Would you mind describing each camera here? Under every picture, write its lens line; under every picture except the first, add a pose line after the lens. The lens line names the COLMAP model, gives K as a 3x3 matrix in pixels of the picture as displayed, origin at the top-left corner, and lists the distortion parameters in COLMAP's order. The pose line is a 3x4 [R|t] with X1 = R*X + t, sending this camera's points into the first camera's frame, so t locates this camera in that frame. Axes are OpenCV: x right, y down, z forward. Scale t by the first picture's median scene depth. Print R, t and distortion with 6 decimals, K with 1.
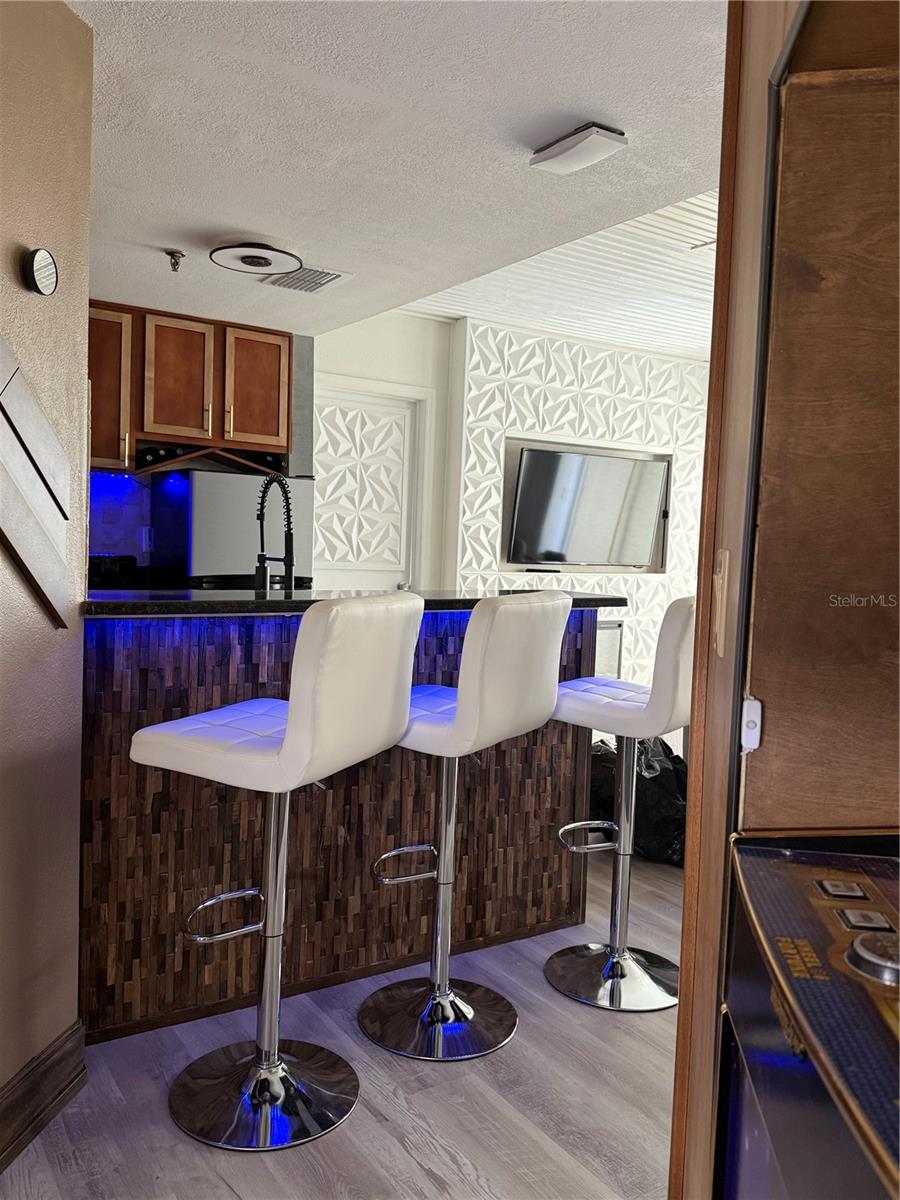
lens RADIAL K [[926.8, 0, 449.9], [0, 926.8, 605.2], [0, 0, 1]] dist [0.036873, -0.053834]
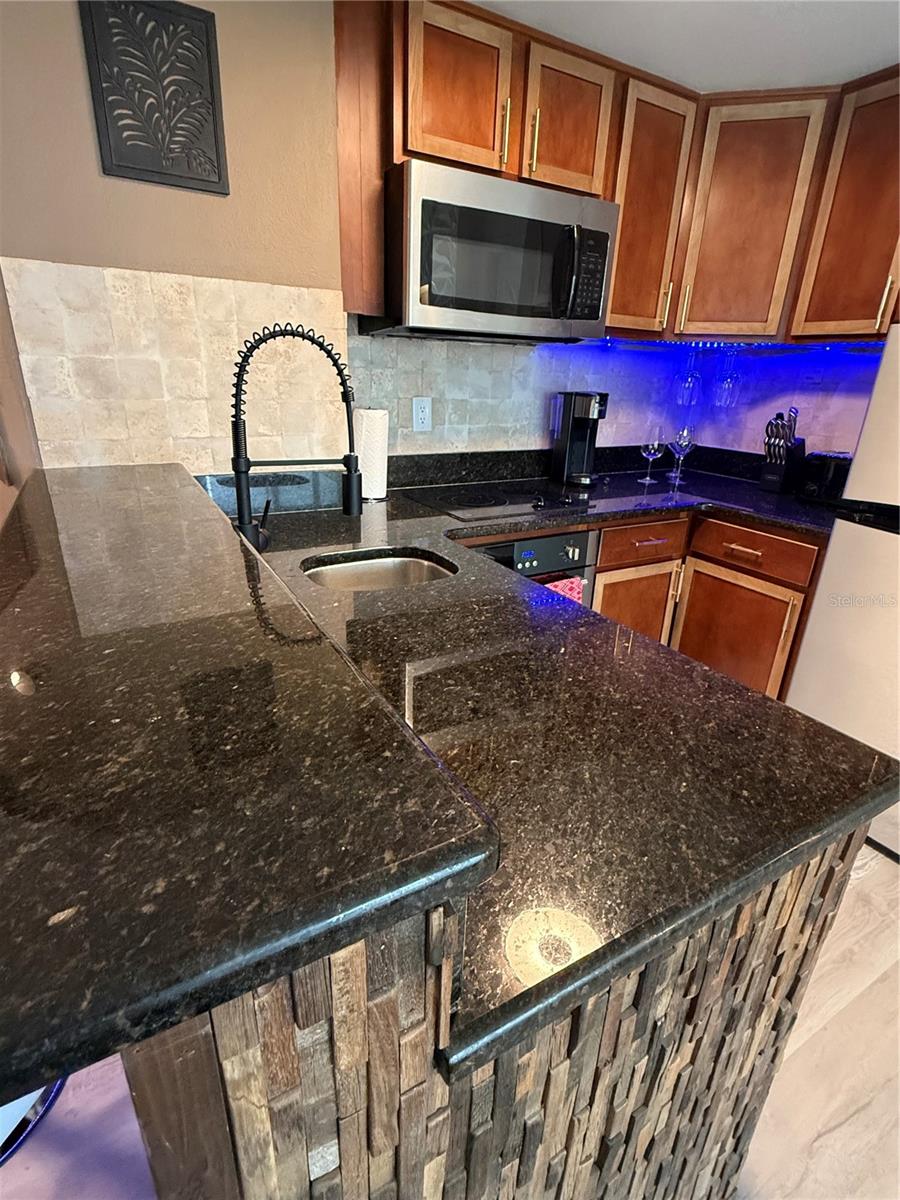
lens RADIAL K [[583.9, 0, 451.6], [0, 583.9, 601.2], [0, 0, 1]] dist [0.000189, -0.001232]
pose [[-0.059712, 0.320863, -0.945242, 0.149577], [-0.105065, 0.939651, 0.325602, -0.065843], [0.992671, 0.118754, -0.022397, 0.710867]]
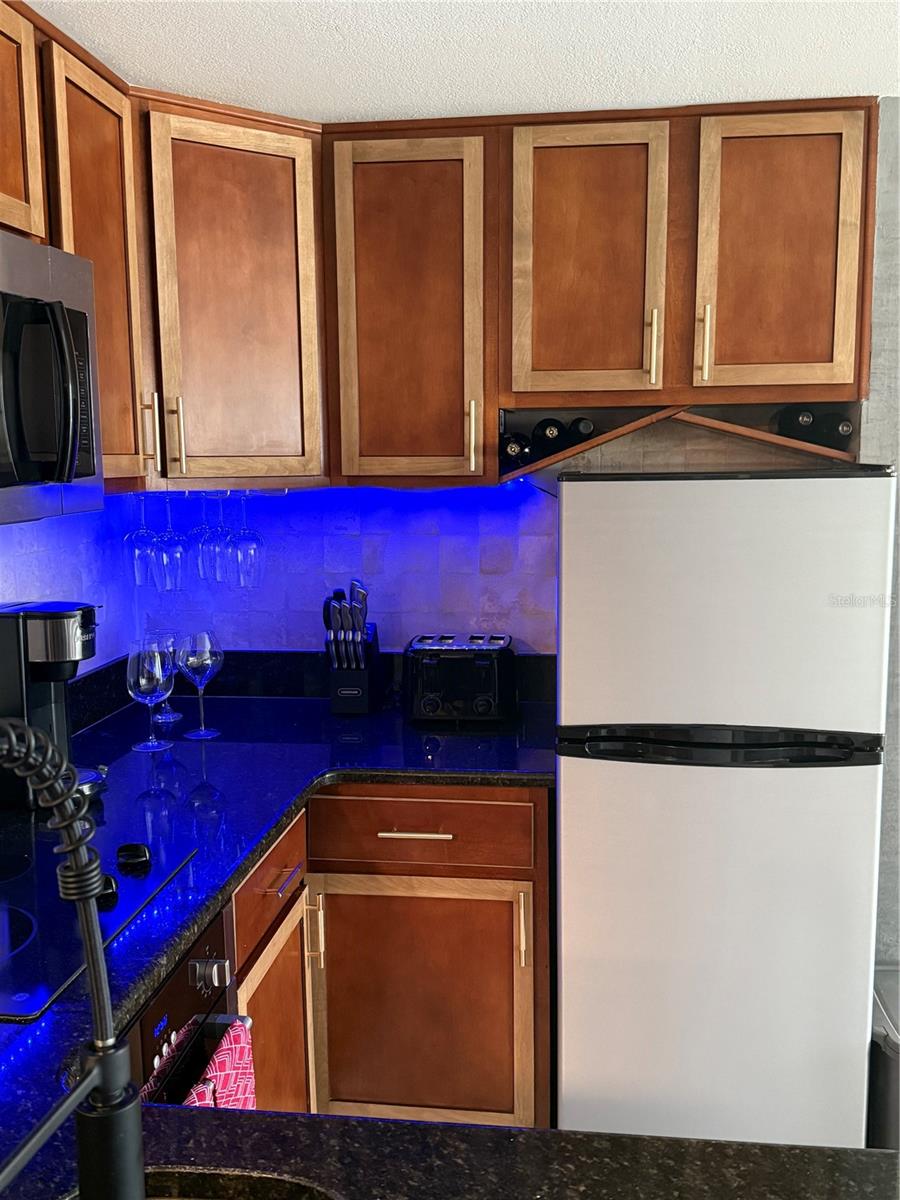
lens RADIAL K [[1077.7, 0, 462.8], [0, 1077.7, 615.7], [0, 0, 1]] dist [0.022464, -0.027003]
pose [[0.765048, 0.042587, -0.642564, 0.002753], [0.002692, 0.997591, 0.069323, -0.112347], [0.643968, -0.054766, 0.763090, 0.568647]]
